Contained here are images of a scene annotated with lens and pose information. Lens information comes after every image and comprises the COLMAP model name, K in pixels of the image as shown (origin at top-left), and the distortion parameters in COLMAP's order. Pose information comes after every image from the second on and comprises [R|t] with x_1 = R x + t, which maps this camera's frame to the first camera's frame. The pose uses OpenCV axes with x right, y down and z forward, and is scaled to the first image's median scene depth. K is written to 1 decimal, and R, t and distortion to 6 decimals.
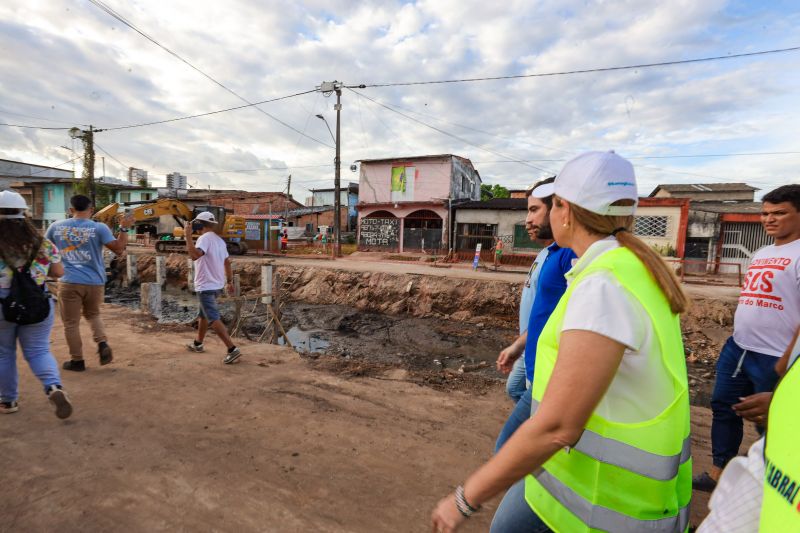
lens RADIAL K [[373.9, 0, 400.0], [0, 373.9, 266.5], [0, 0, 1]] dist [-0.037891, 0.013644]
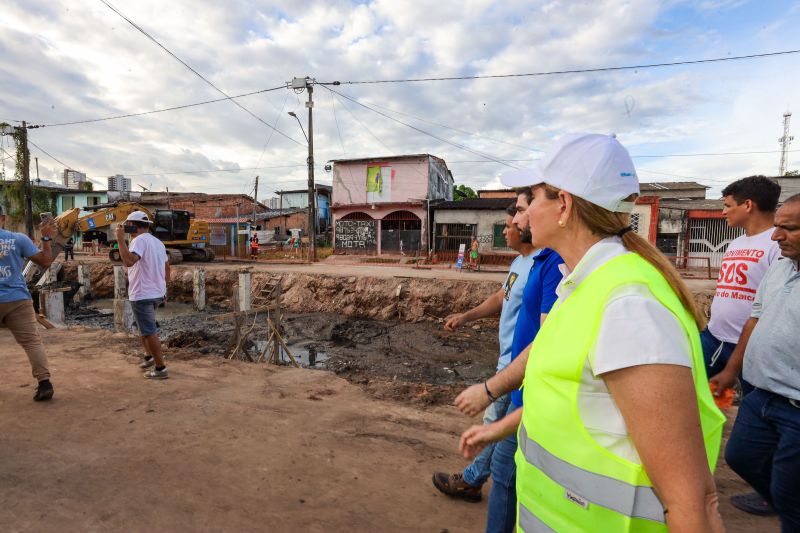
lens RADIAL K [[373.9, 0, 400.0], [0, 373.9, 266.5], [0, 0, 1]] dist [-0.037891, 0.013644]
pose [[0.994015, -0.028784, 0.105384, -0.046873], [0.029110, 0.999575, -0.001555, -0.004180], [-0.105295, 0.004614, 0.994430, 0.027120]]
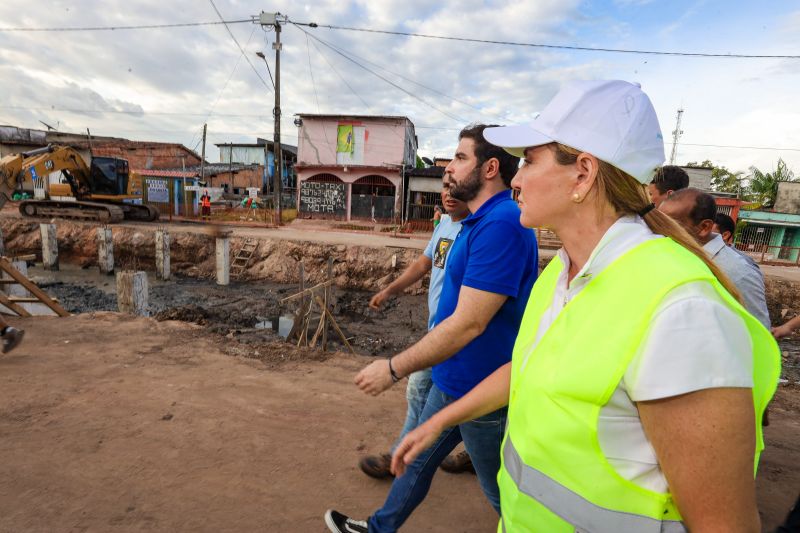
lens RADIAL K [[373.9, 0, 400.0], [0, 373.9, 266.5], [0, 0, 1]] dist [-0.037891, 0.013644]
pose [[0.954728, -0.021372, 0.296711, -0.154110], [-0.006860, 0.995569, 0.093785, -0.012655], [-0.297401, -0.091574, 0.950351, 0.076307]]
